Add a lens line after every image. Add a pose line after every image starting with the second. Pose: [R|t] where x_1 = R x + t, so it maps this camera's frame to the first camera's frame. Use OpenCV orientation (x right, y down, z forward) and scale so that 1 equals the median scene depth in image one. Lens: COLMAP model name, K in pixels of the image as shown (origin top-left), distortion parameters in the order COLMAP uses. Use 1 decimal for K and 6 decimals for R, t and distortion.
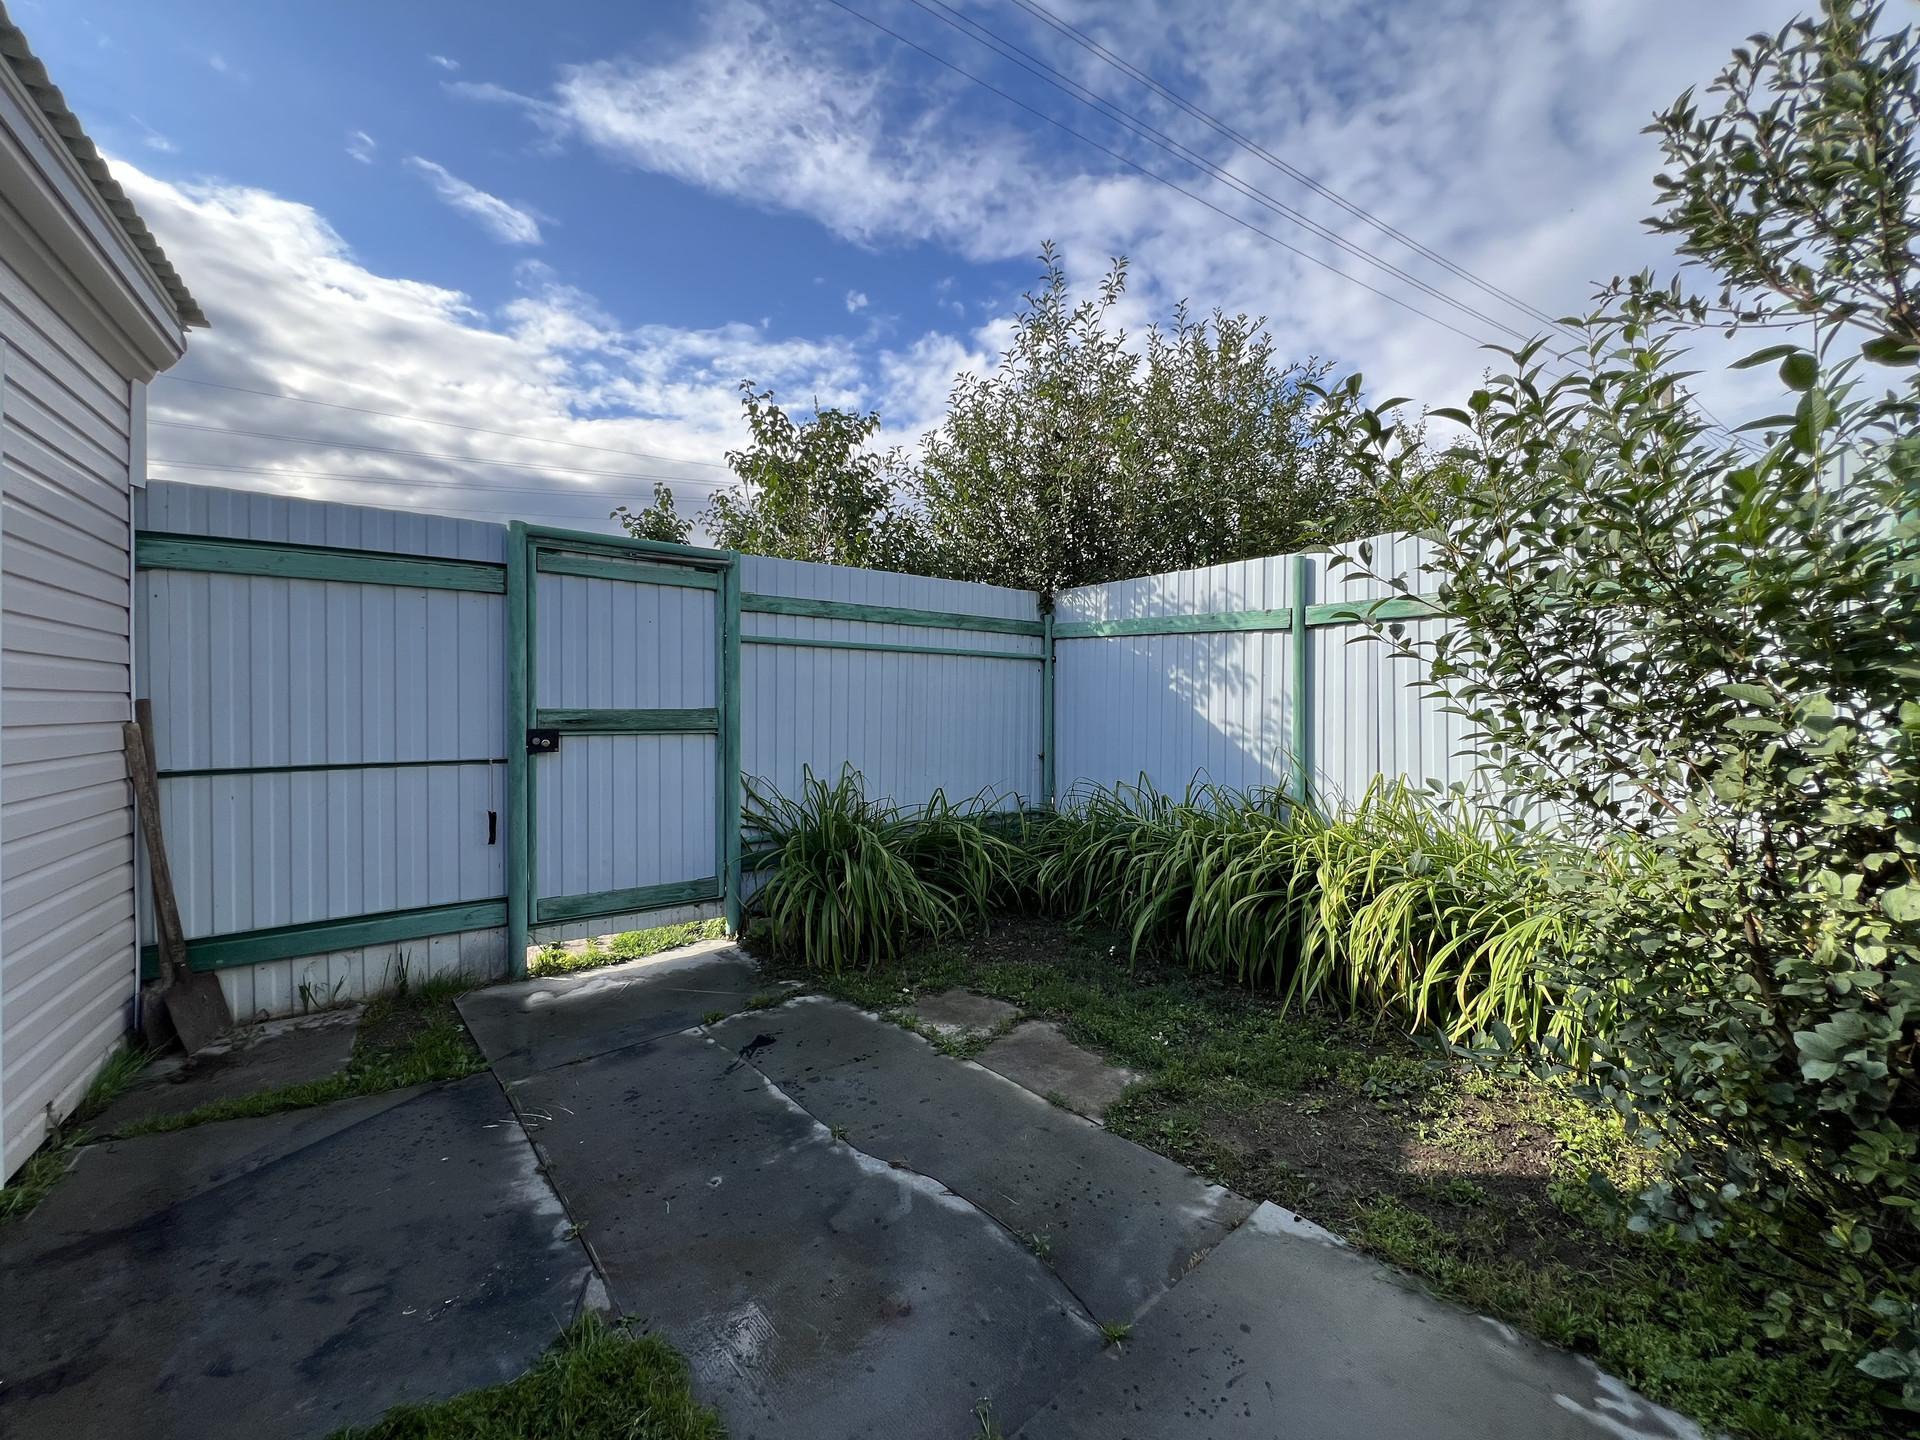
lens RADIAL K [[771.3, 0, 959.7], [0, 771.3, 716.9], [0, 0, 1]] dist [0.001454, 0.000693]
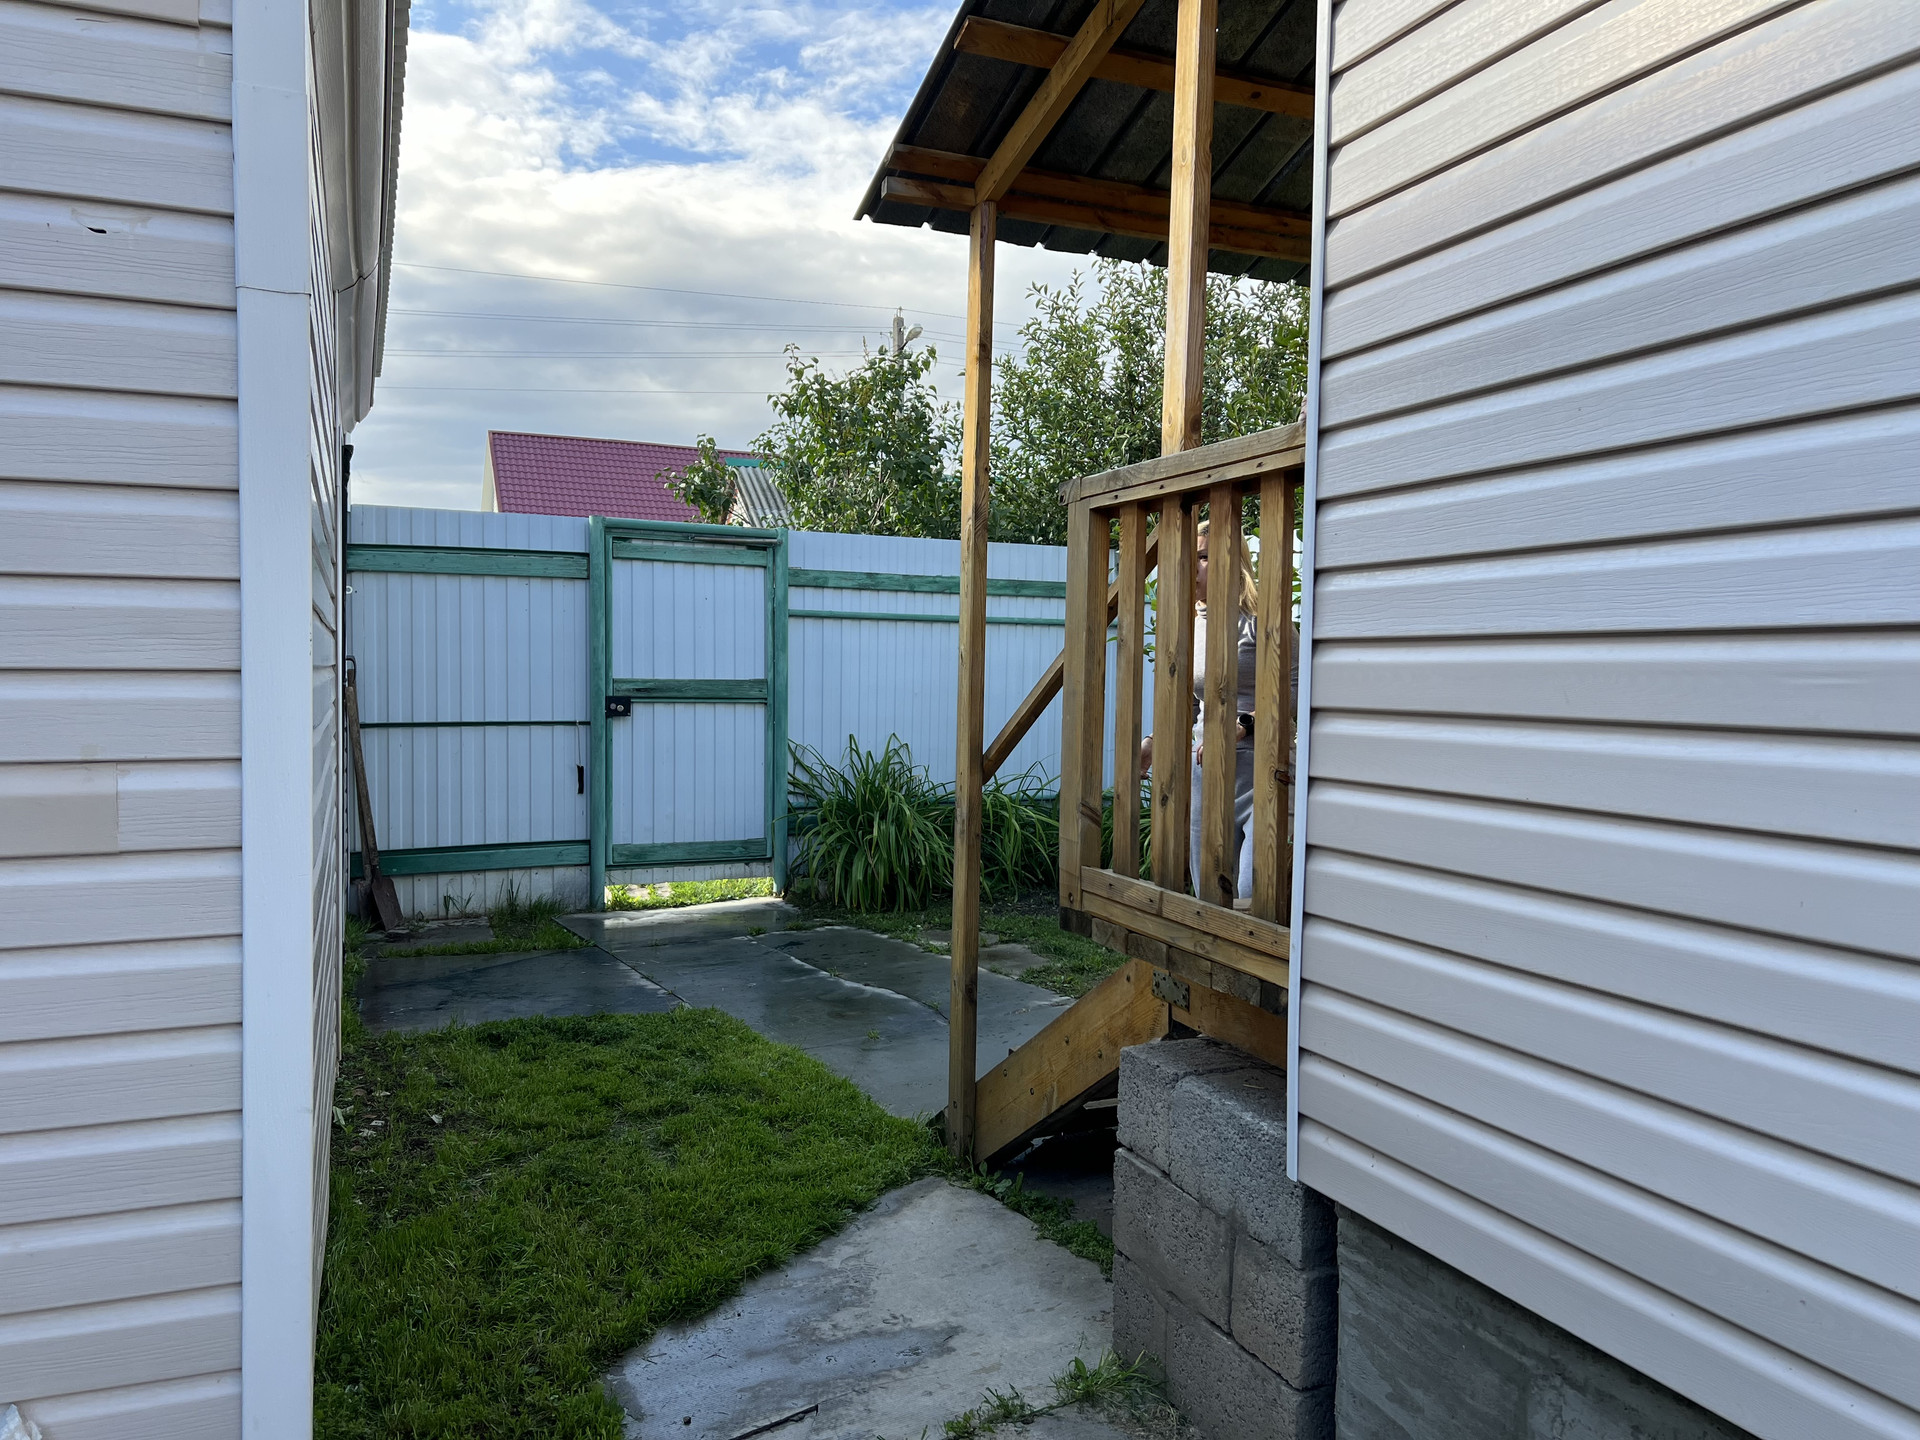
lens RADIAL K [[1429.4, 0, 1011.8], [0, 1429.4, 733.3], [0, 0, 1]] dist [0.045583, -0.176250]
pose [[0.987458, 0.017738, -0.156881, 0.364248], [-0.012595, 0.999352, 0.033713, -0.008342], [0.157377, -0.031314, 0.987042, -0.988126]]
